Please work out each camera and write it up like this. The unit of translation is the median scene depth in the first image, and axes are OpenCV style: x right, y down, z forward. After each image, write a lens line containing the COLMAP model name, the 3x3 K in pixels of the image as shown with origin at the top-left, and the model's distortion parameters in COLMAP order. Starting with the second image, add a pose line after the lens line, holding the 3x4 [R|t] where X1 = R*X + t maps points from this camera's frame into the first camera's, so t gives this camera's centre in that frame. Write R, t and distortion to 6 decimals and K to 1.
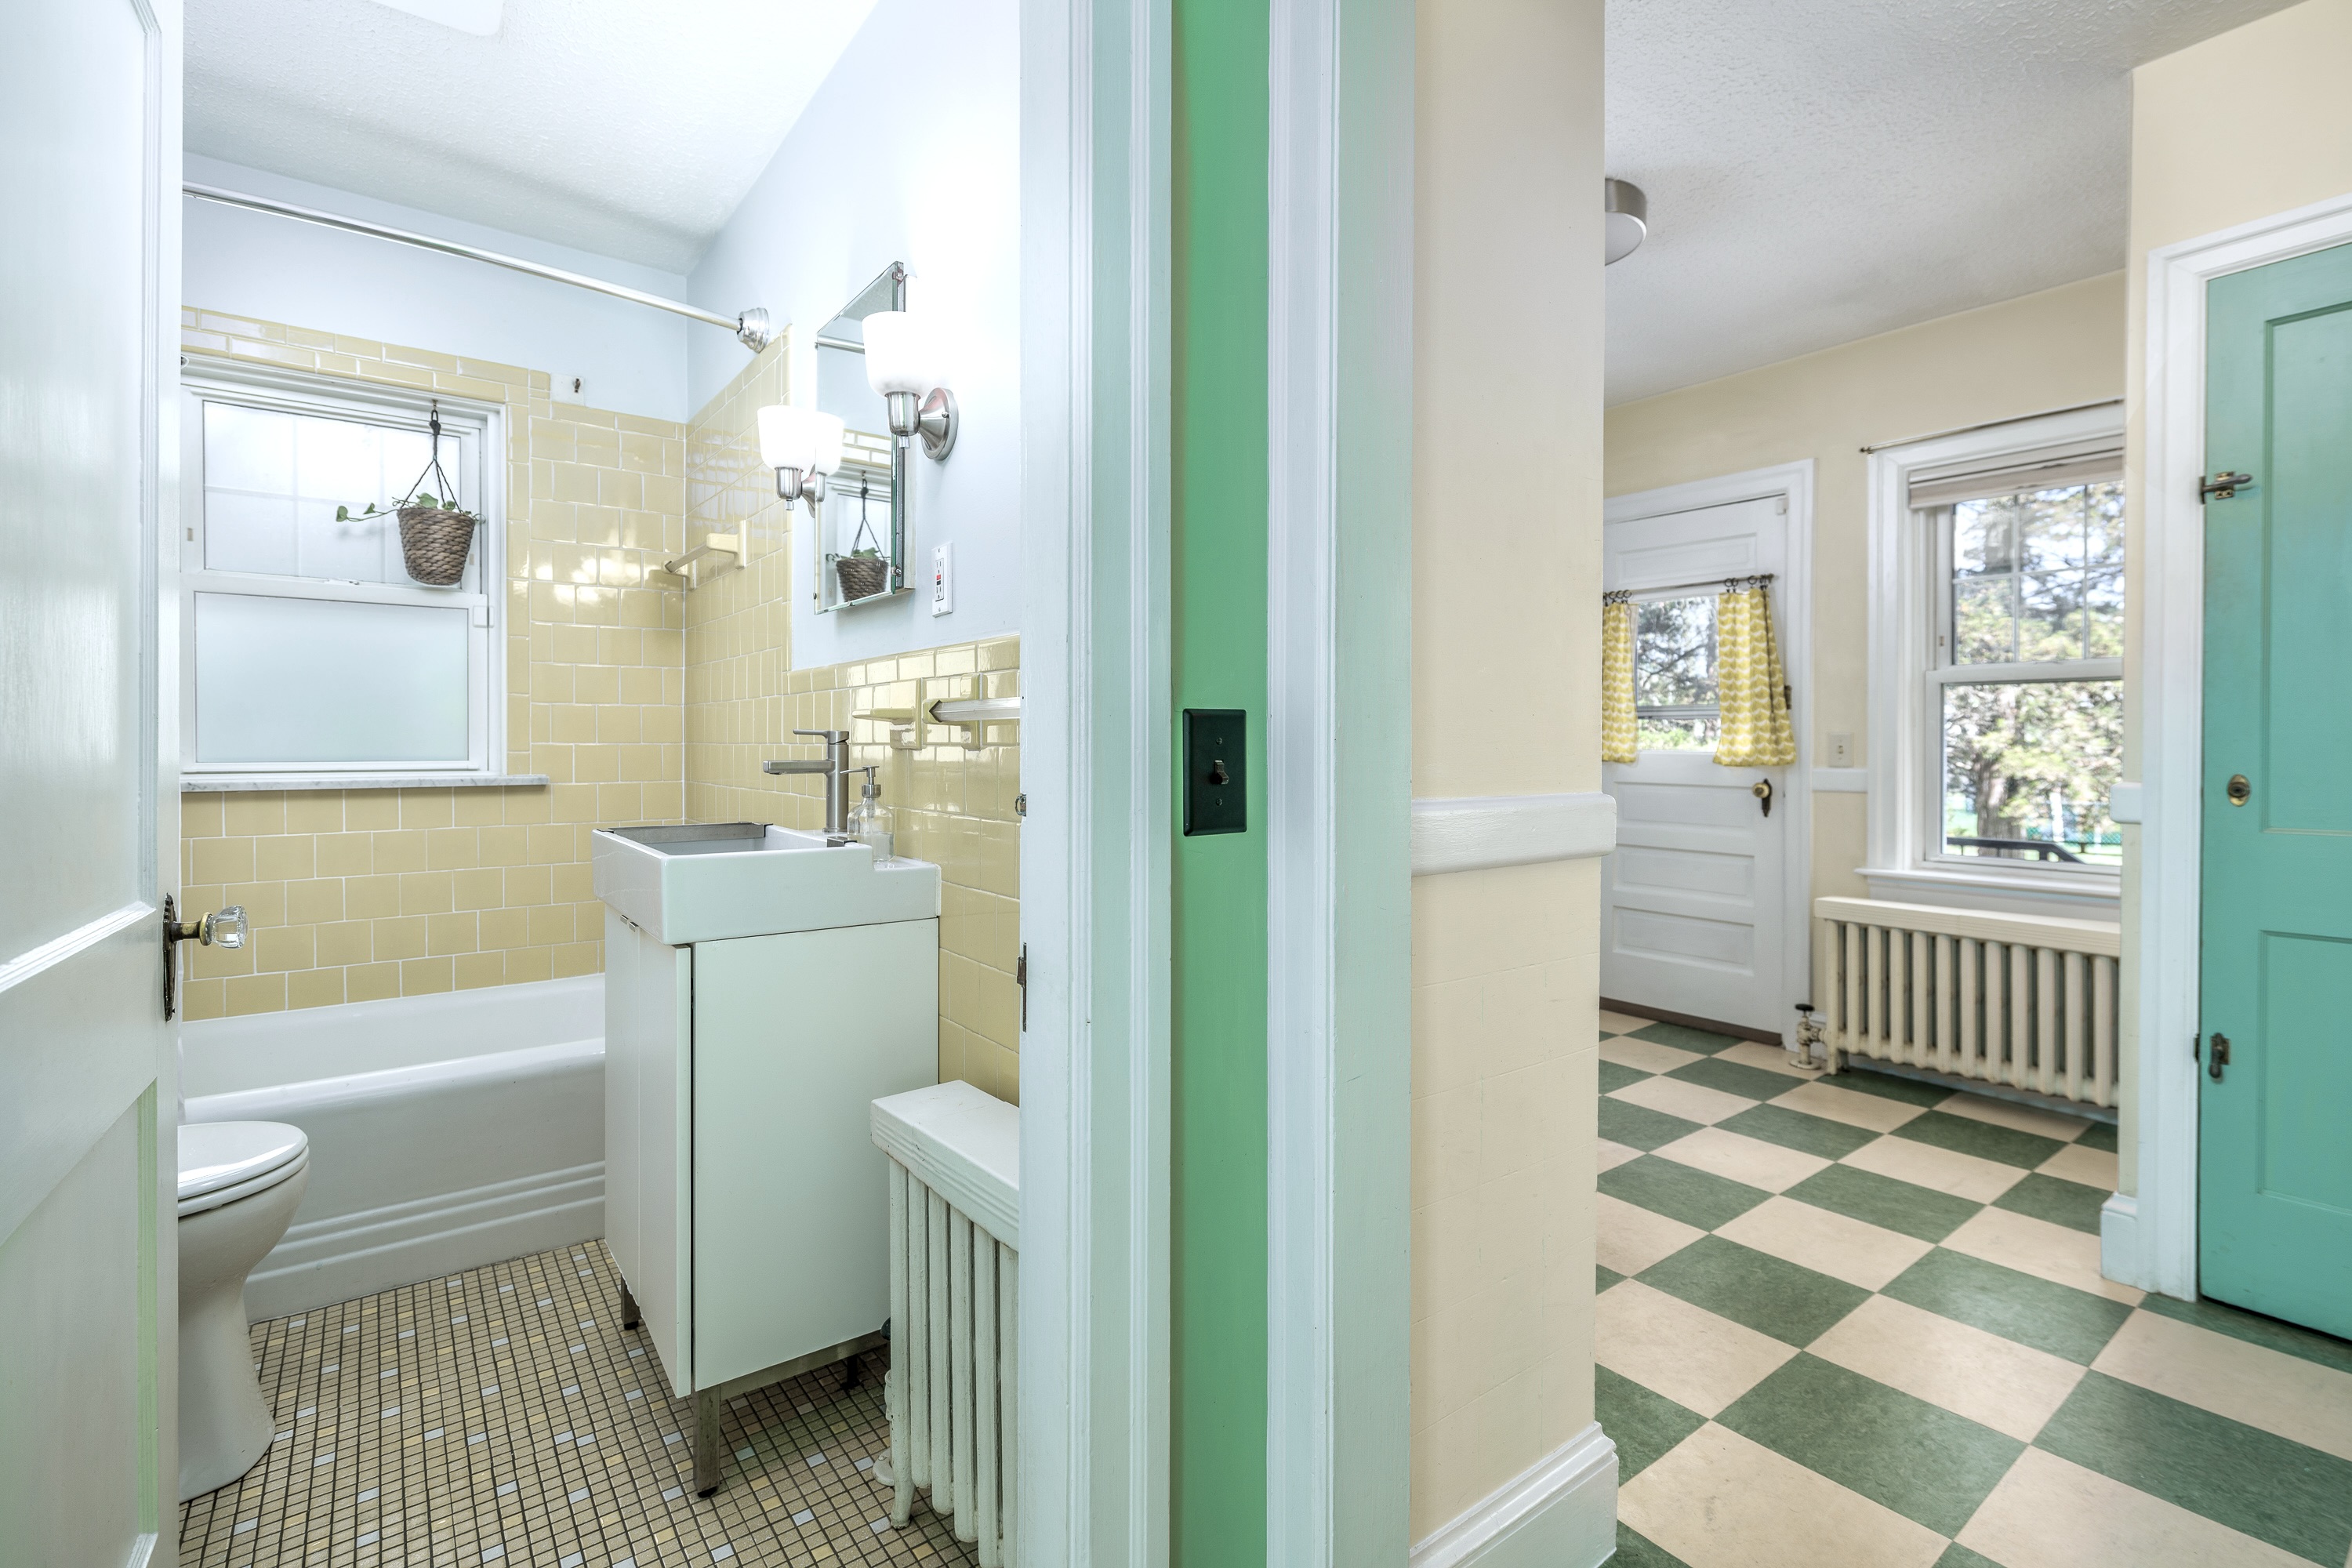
lens RADIAL K [[1091.2, 0, 1209.2], [0, 1091.2, 751.9], [0, 0, 1]] dist [0.002608, -0.000532]
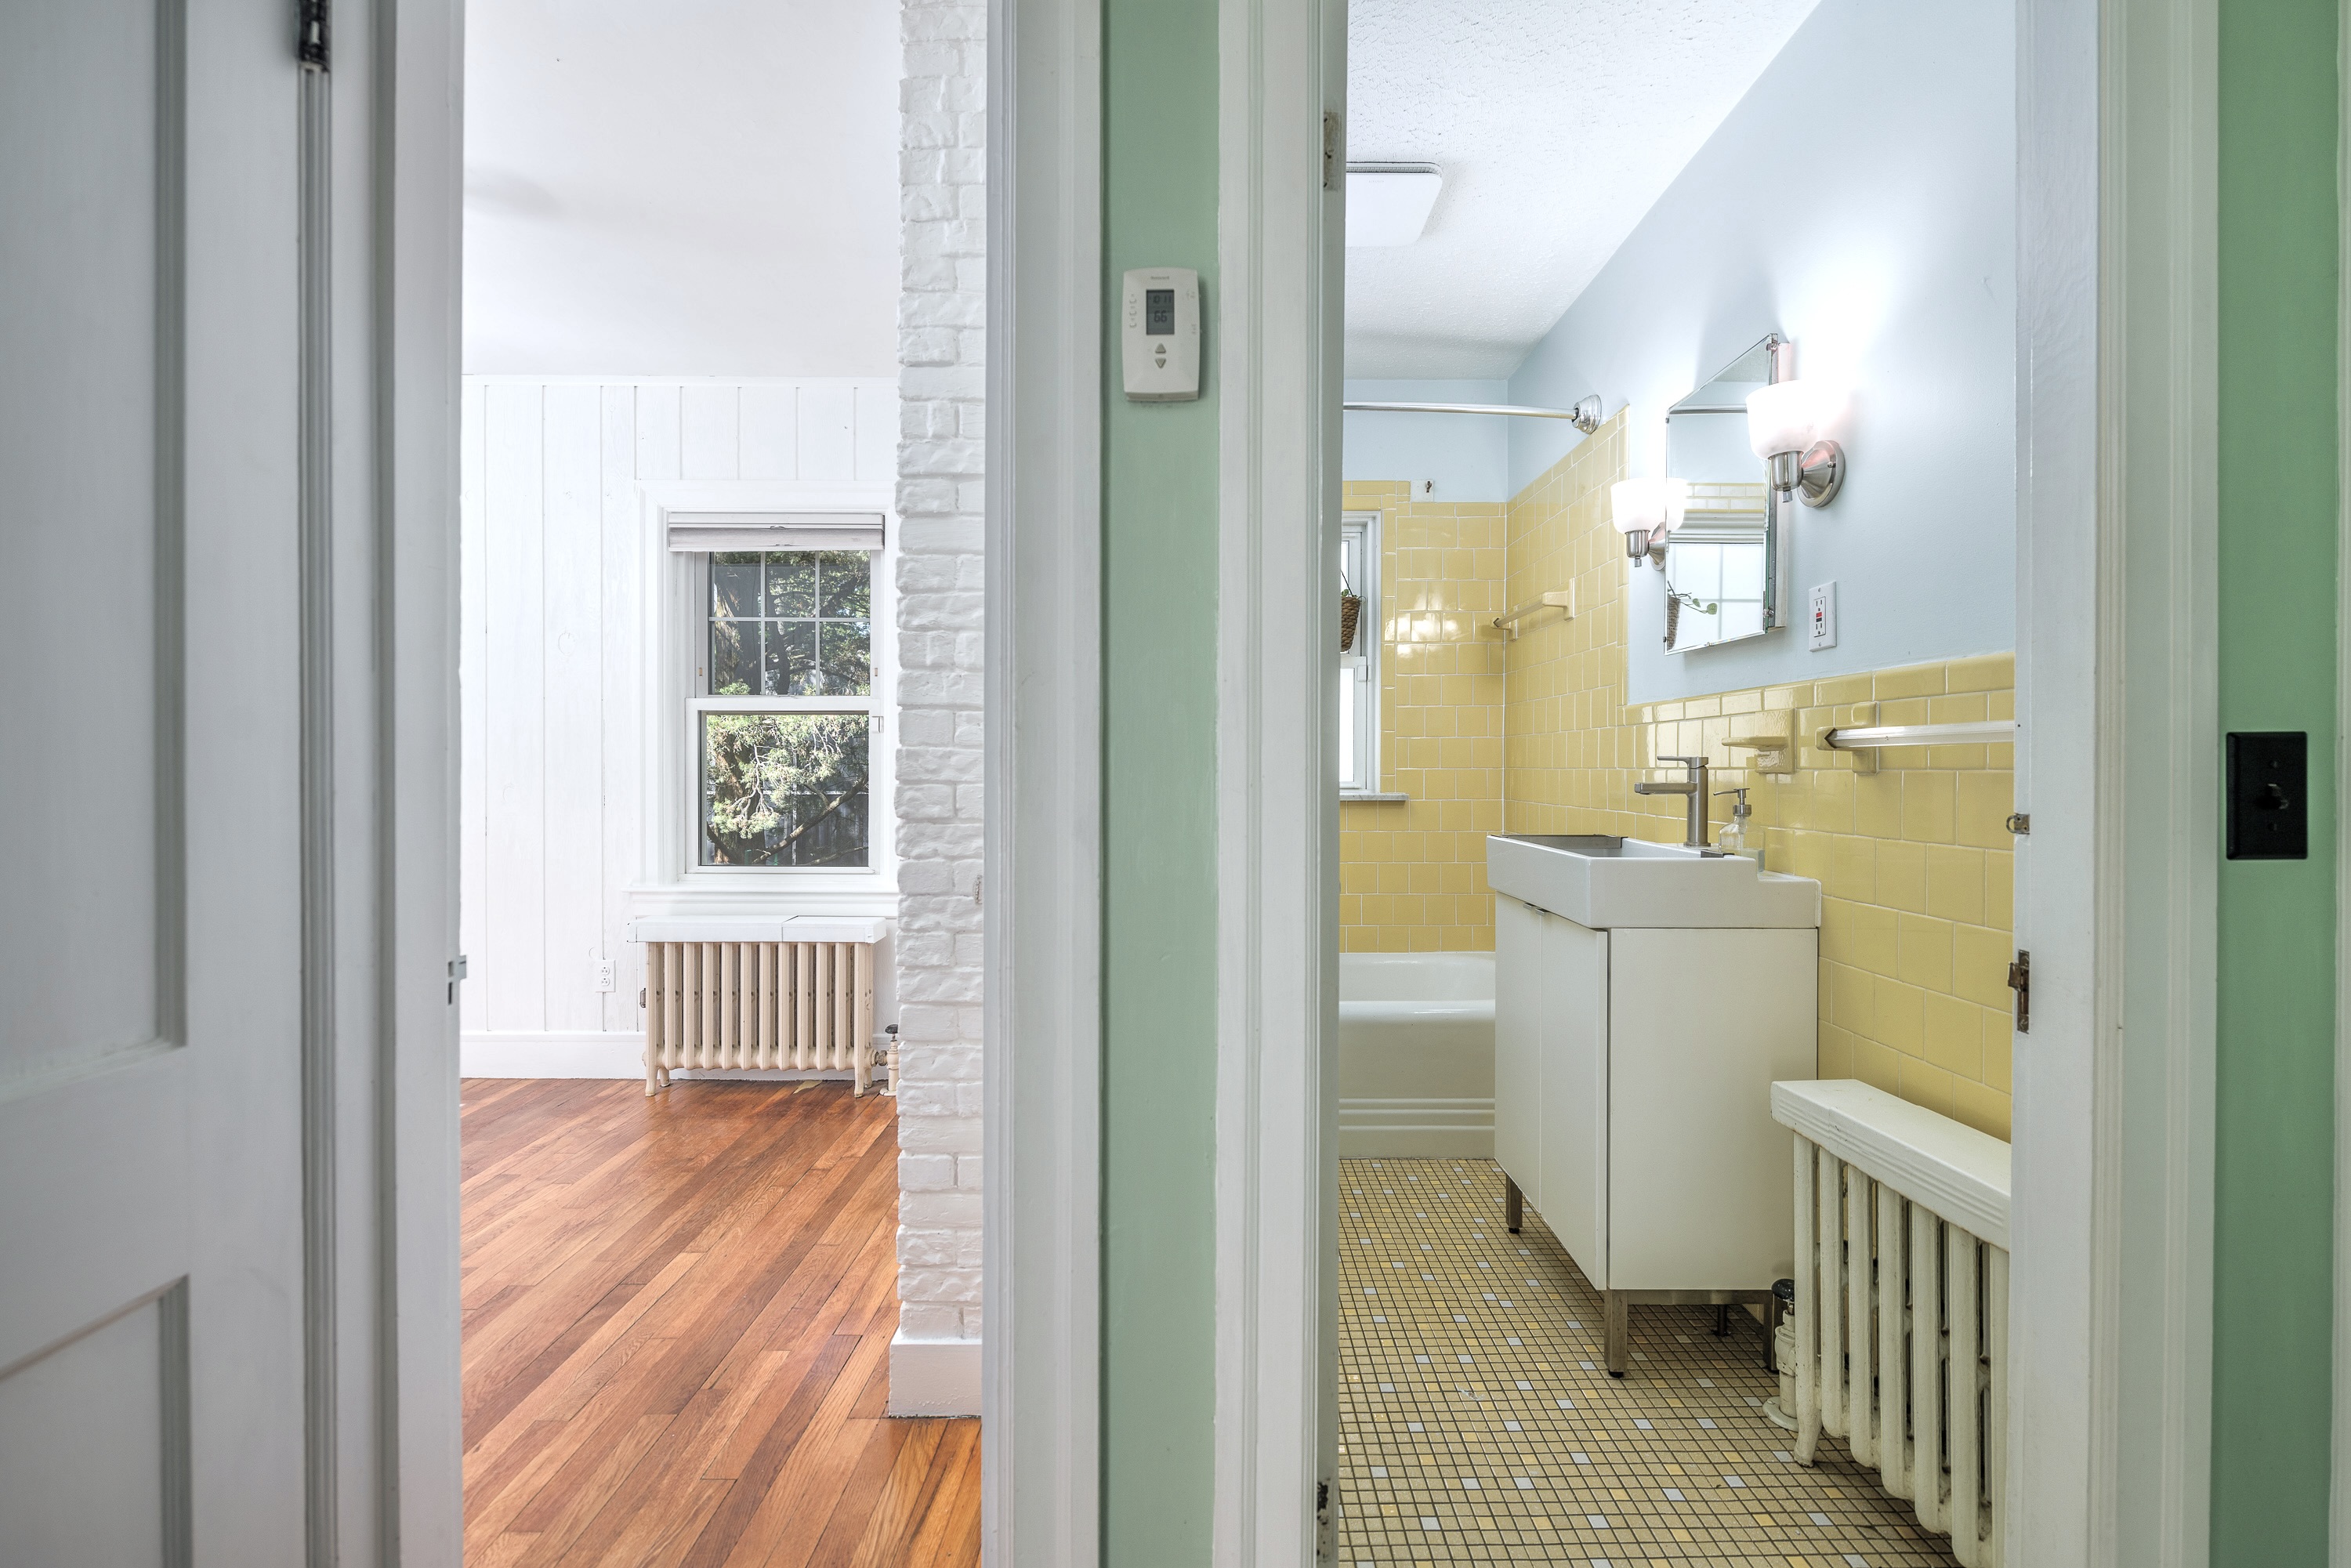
lens RADIAL K [[1024.0, 0, 1185.4], [0, 1024.0, 773.2], [0, 0, 1]] dist [-0.001573, -0.000103]
pose [[0.789626, 0.002404, -0.613584, -0.106030], [-0.005076, 0.999984, -0.002614, 0.003040], [0.613567, 0.005178, 0.789625, -0.167077]]
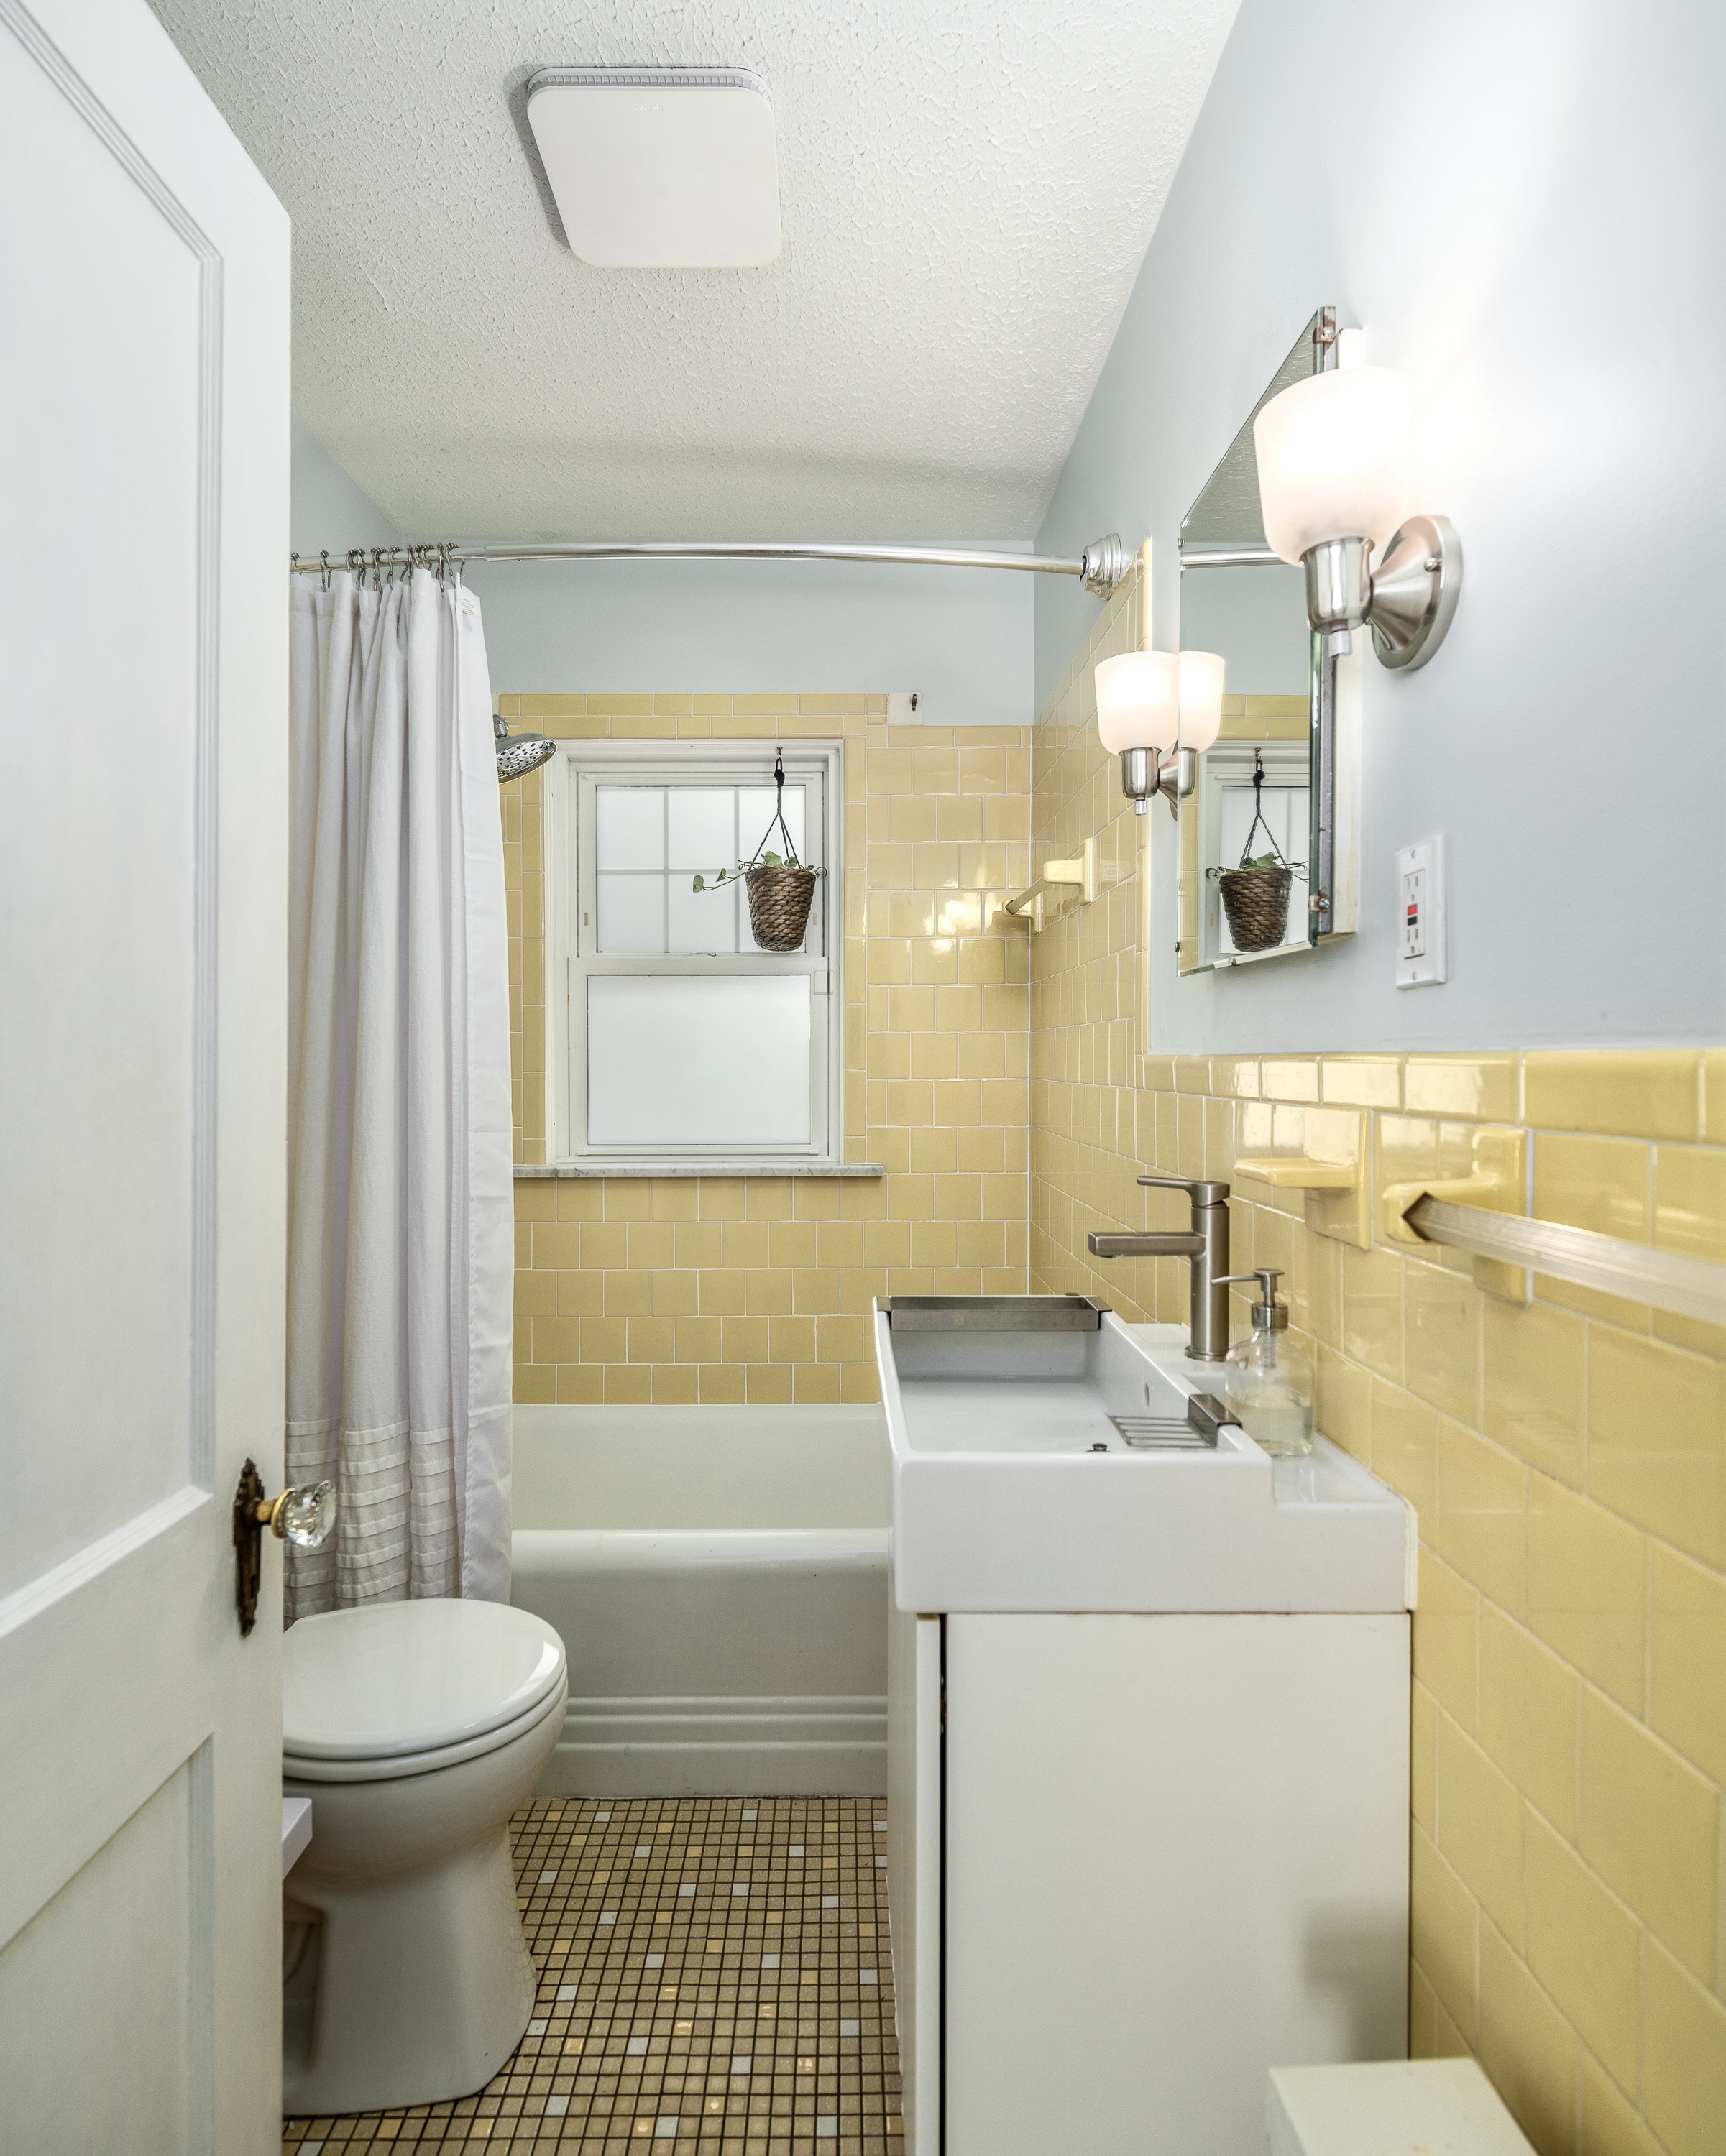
lens RADIAL K [[1151.7, 0, 842.9], [0, 1151.7, 1069.7], [0, 0, 1]] dist [-0.001983, -0.001122]
pose [[0.794209, 0.001221, -0.607644, -0.121183], [-0.000321, 0.999999, 0.001590, -0.079145], [0.607645, -0.001068, 0.794208, 0.387352]]
